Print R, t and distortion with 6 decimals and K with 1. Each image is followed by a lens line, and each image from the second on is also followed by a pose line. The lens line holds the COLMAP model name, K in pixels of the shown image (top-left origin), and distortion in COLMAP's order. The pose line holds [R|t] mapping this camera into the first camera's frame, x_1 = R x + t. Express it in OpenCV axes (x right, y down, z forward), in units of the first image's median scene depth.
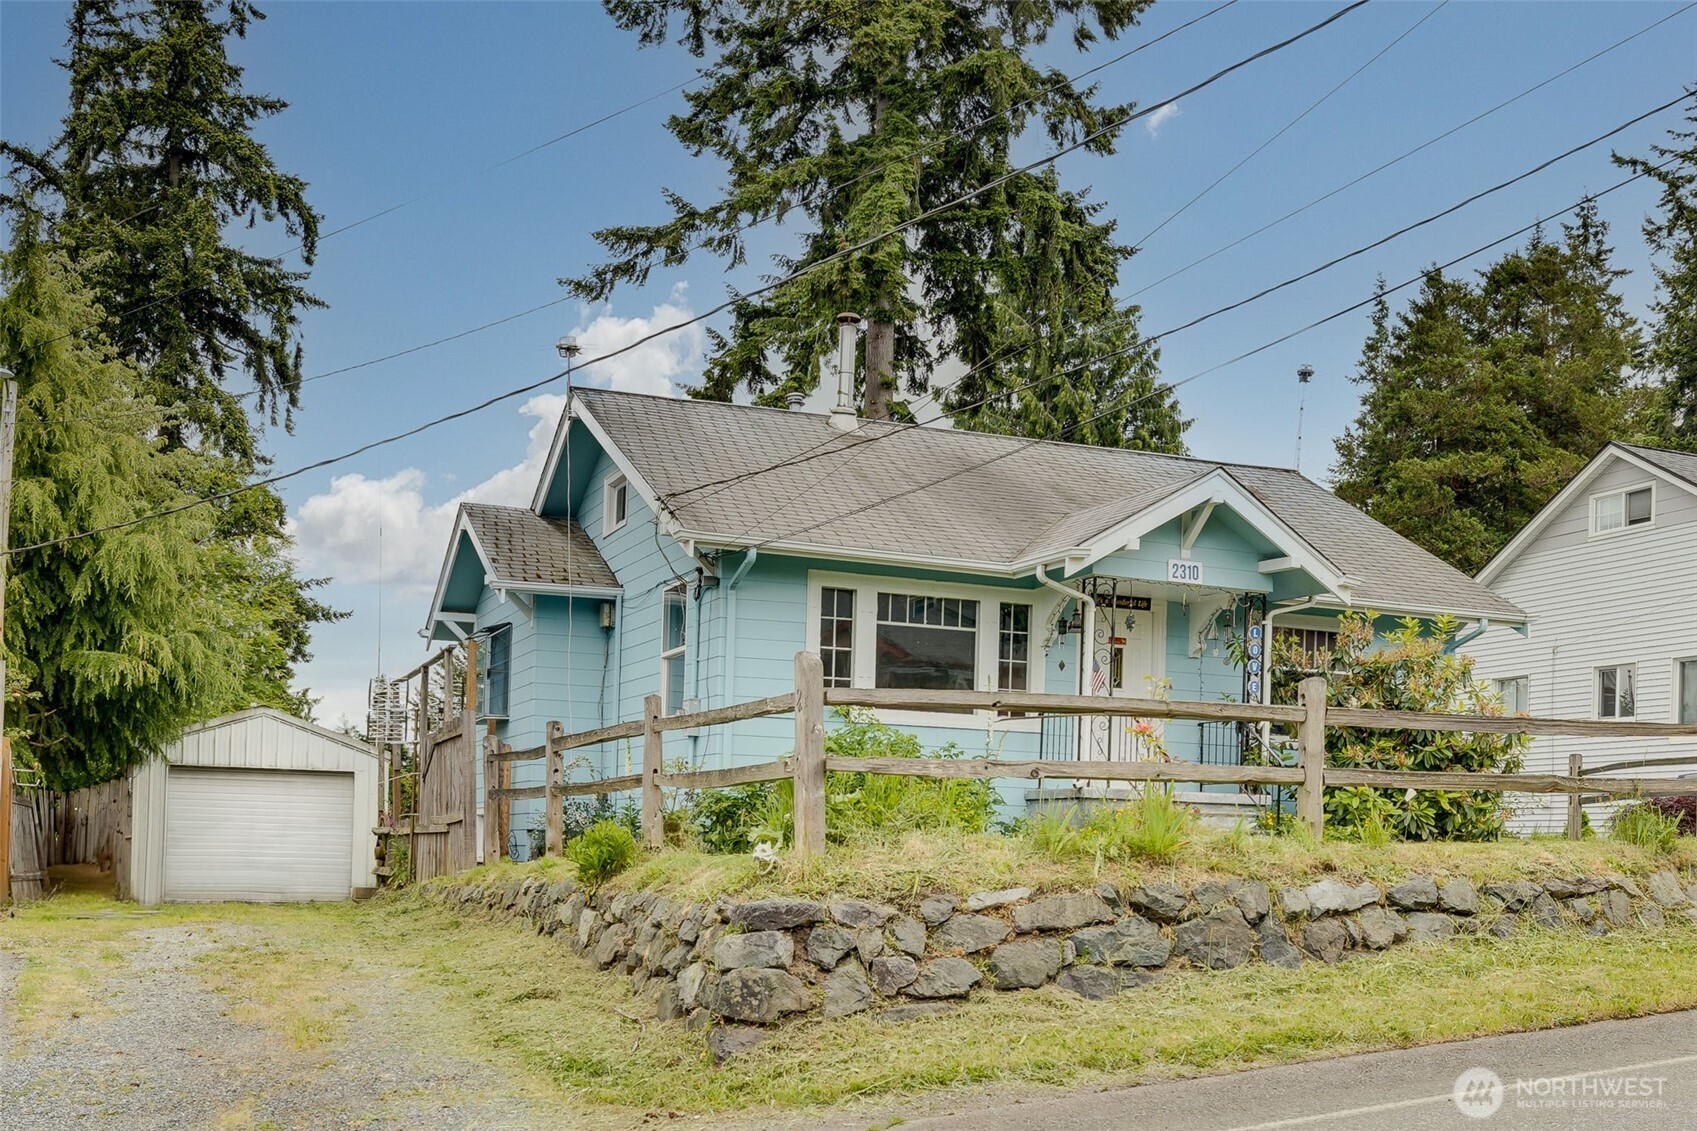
lens RADIAL K [[1818.0, 0, 802.0], [0, 1818.0, 861.1], [0, 0, 1]] dist [-0.008852, 0.000000]
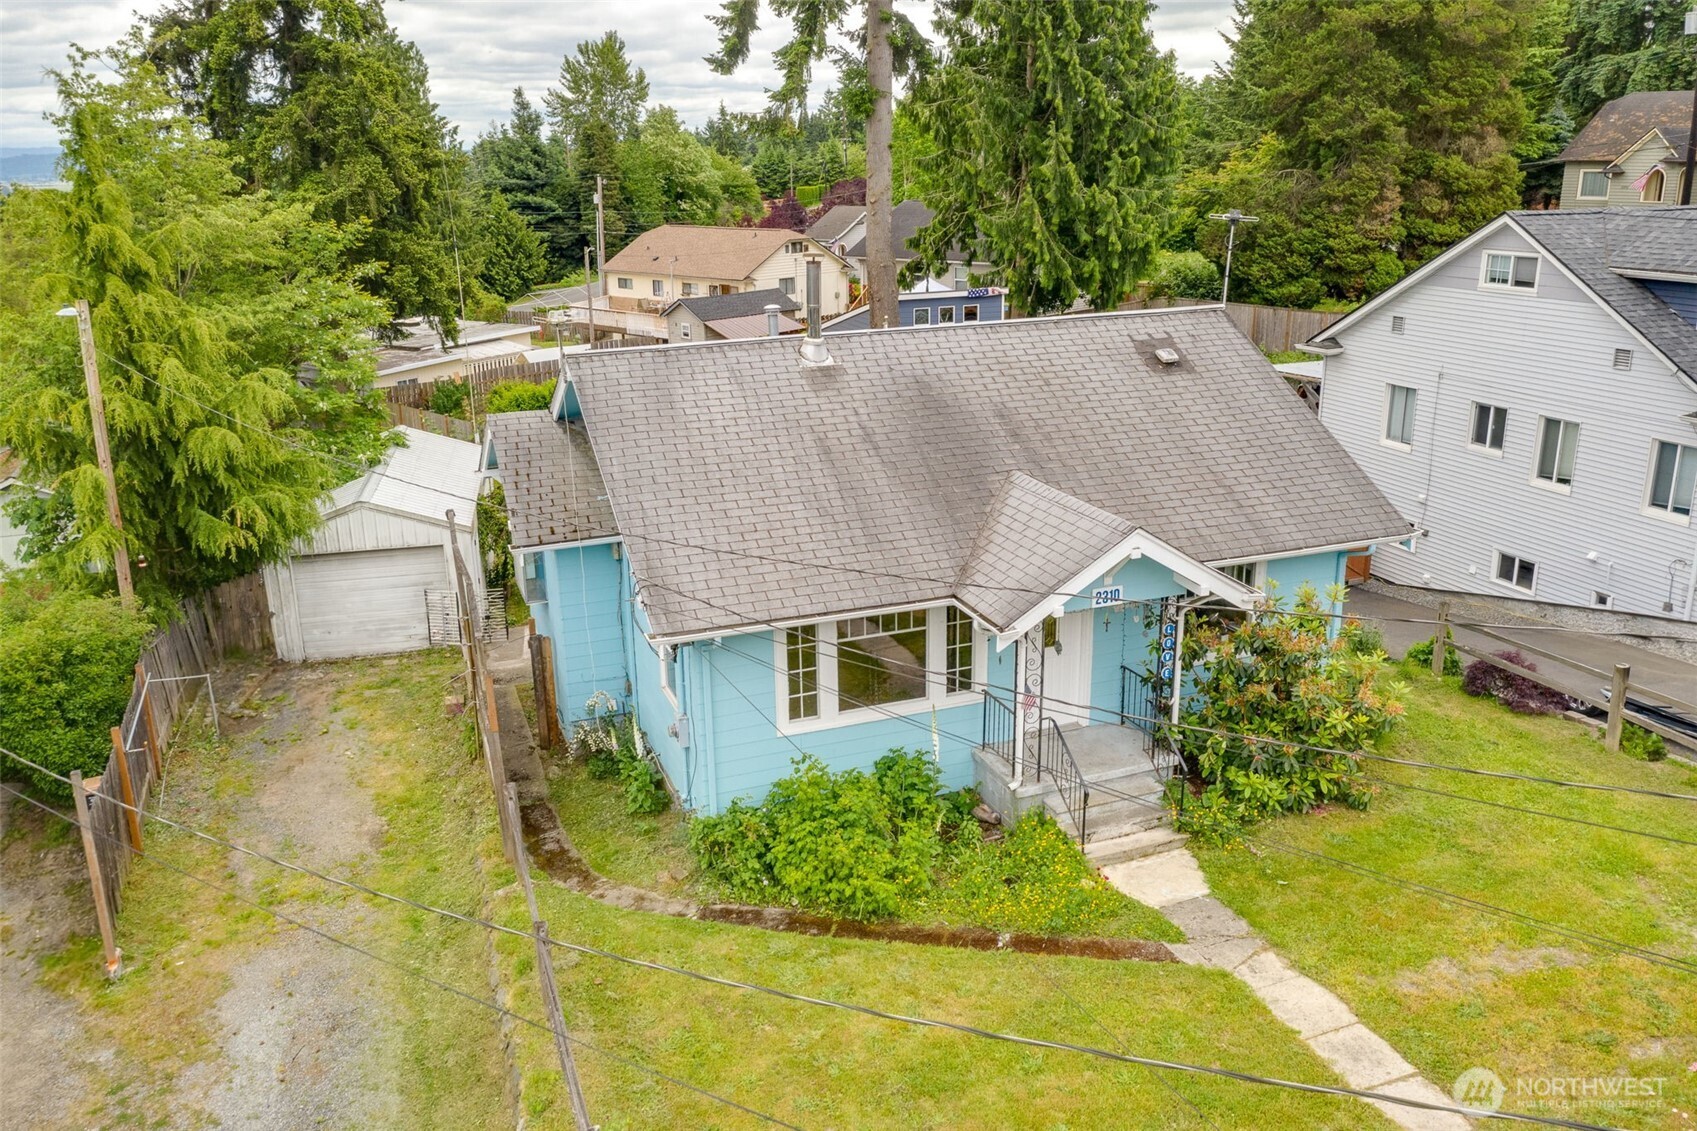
lens RADIAL K [[1318.8, 0, 861.4], [0, 1318.8, 587.5], [0, 0, 1]] dist [-0.020580, 0.026269]
pose [[0.999228, -0.036596, -0.014267, 0.029351], [0.039216, 0.949962, 0.309894, -0.178918], [0.002212, -0.310214, 0.950664, 0.093409]]
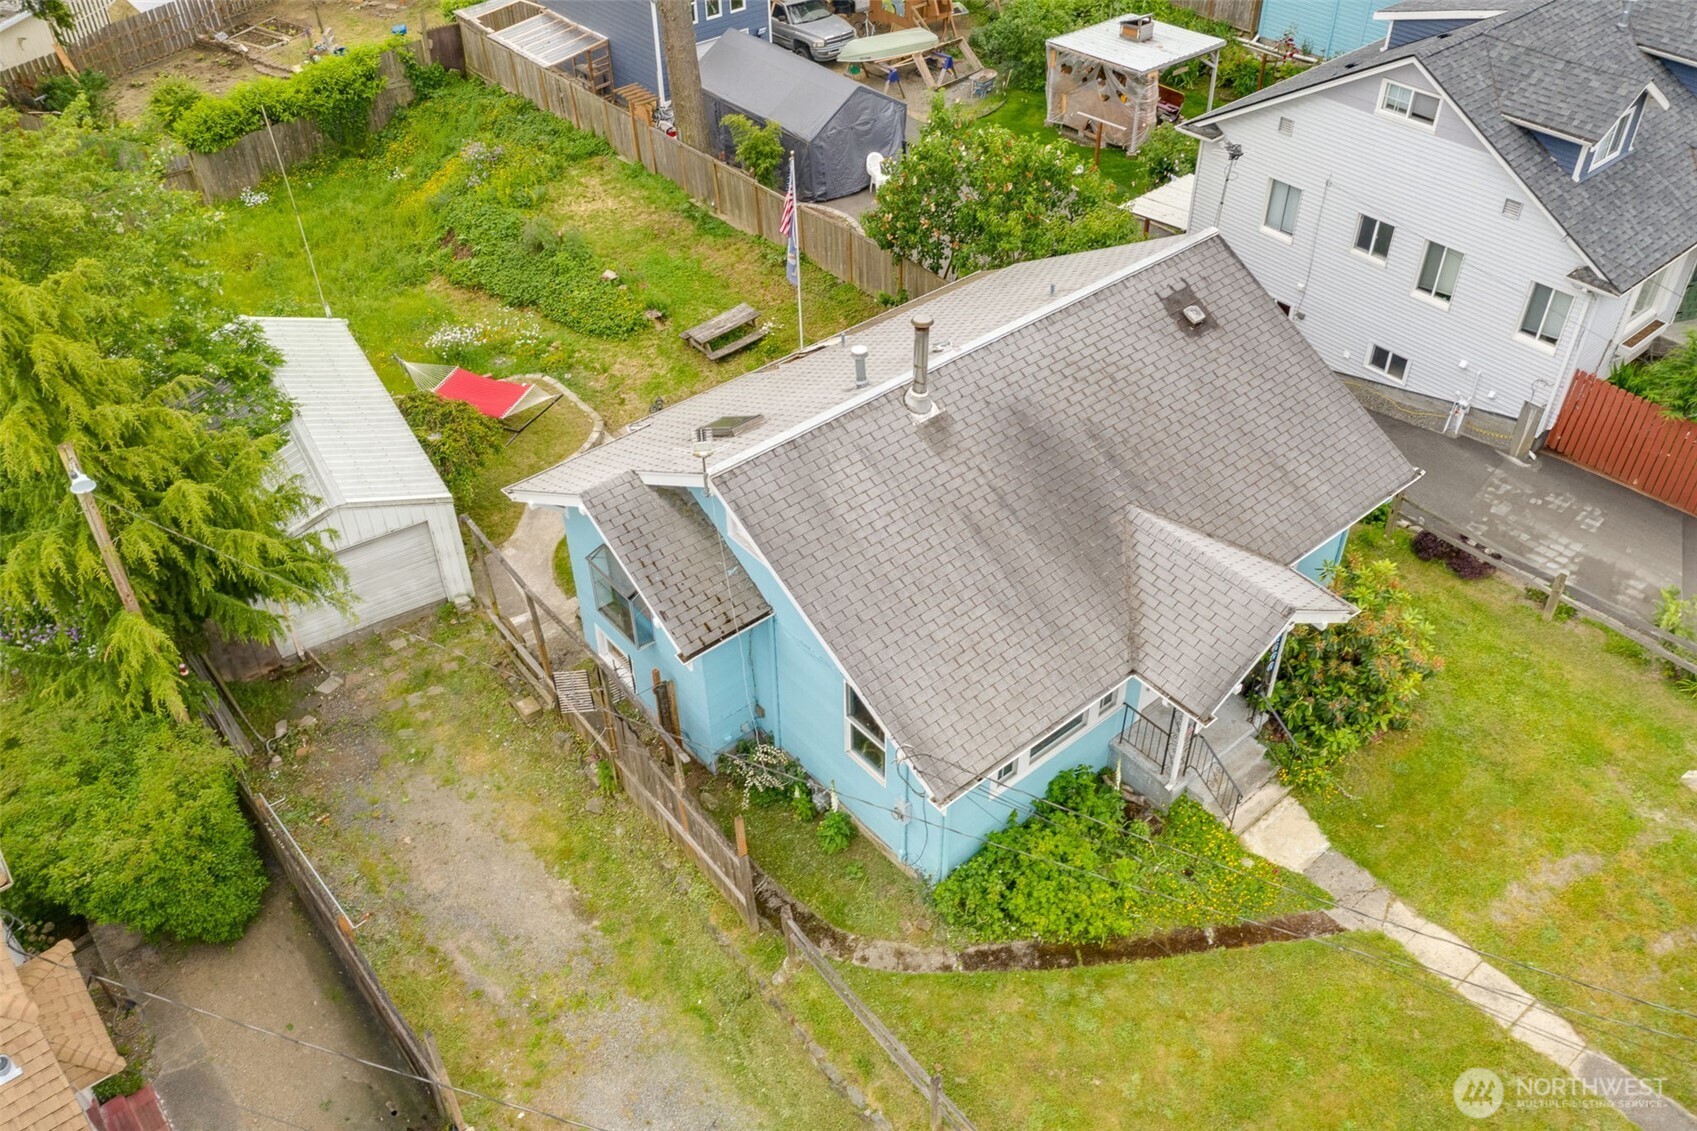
lens RADIAL K [[1318.8, 0, 854.8], [0, 1318.8, 569.6], [0, 0, 1]] dist [-0.020580, 0.026269]
pose [[0.947236, -0.236296, 0.216582, -0.110780], [0.036328, 0.750474, 0.659900, -0.358688], [-0.318471, -0.617213, 0.719461, 0.179774]]
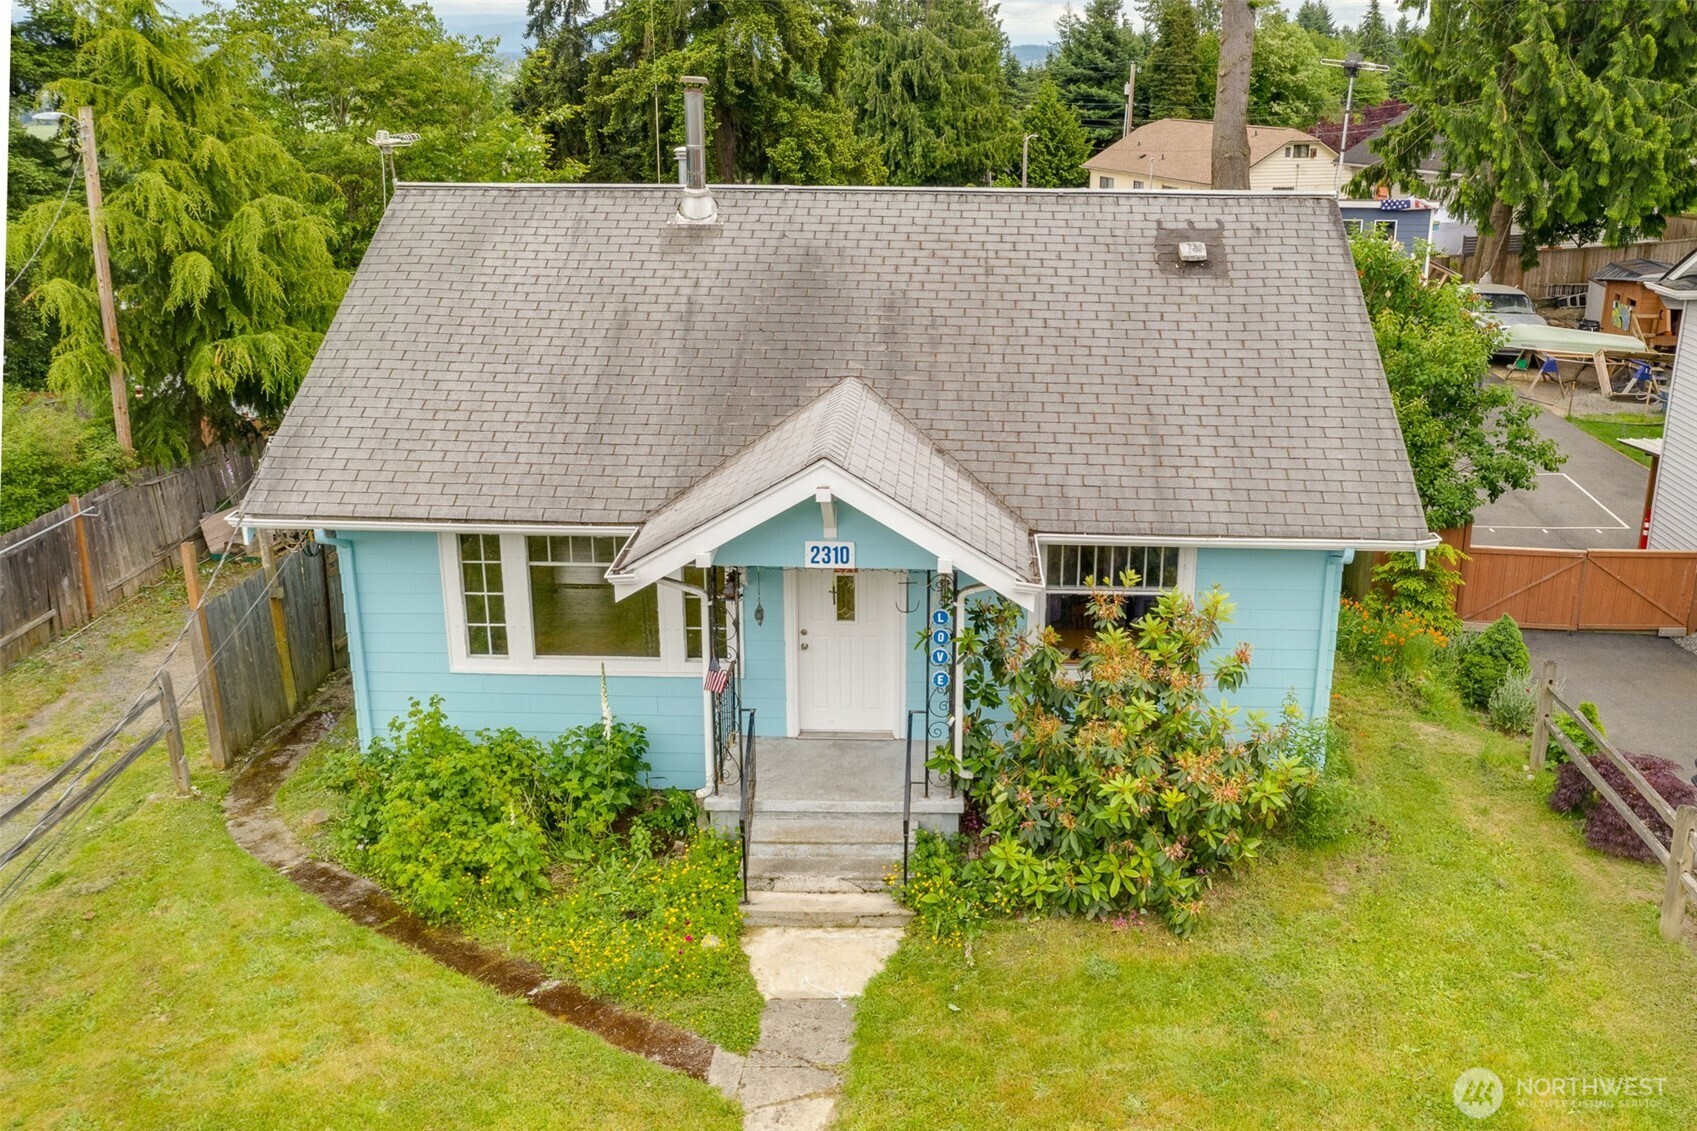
lens RADIAL K [[1497.9, 0, 964.5], [0, 1497.9, 550.3], [0, 0, 1]] dist [-0.008144, 0.006649]
pose [[0.930549, 0.106131, -0.350449, 0.209915], [0.005603, 0.952835, 0.303438, -0.152373], [0.366124, -0.284327, 0.886065, 0.183347]]
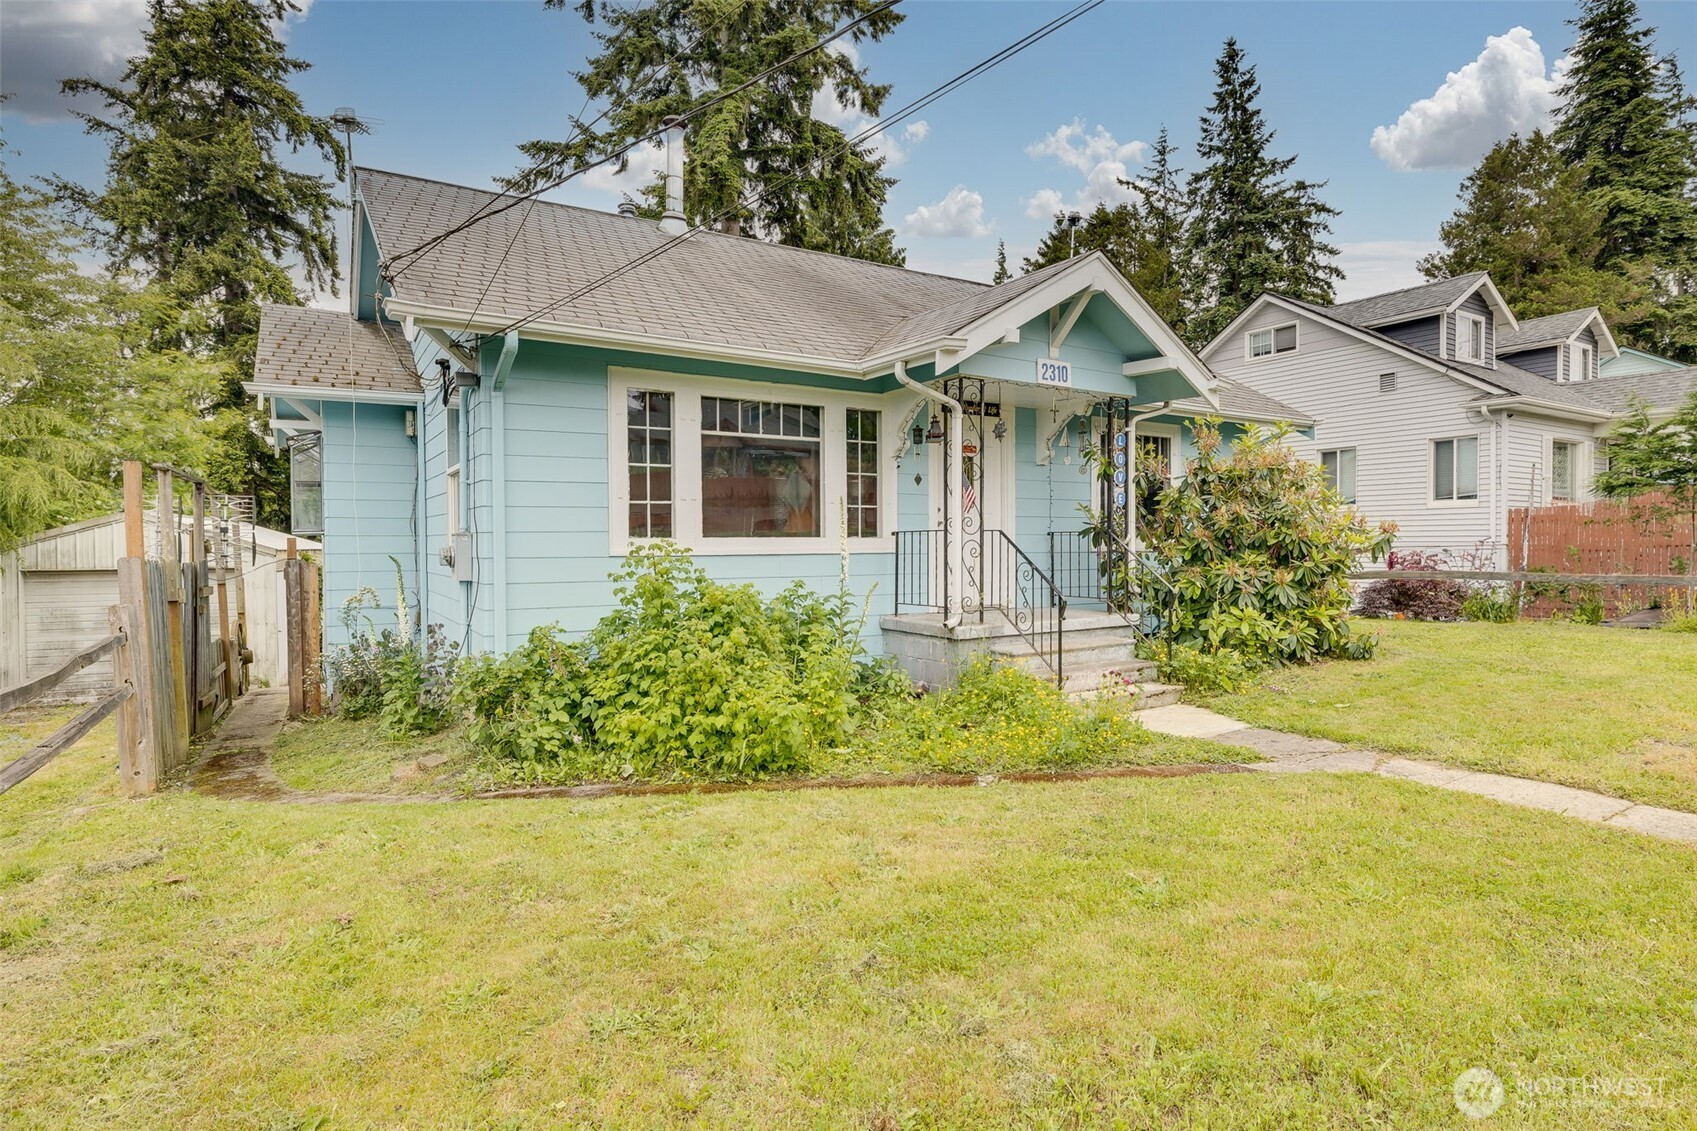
lens RADIAL K [[900.6, 0, 906.0], [0, 900.6, 578.1], [0, 0, 1]] dist [0.003220, -0.000102]
pose [[0.977098, -0.040126, 0.208973, 0.018540], [0.031397, 0.998497, 0.044921, -0.034187], [-0.210461, -0.037331, 0.976889, 0.244897]]
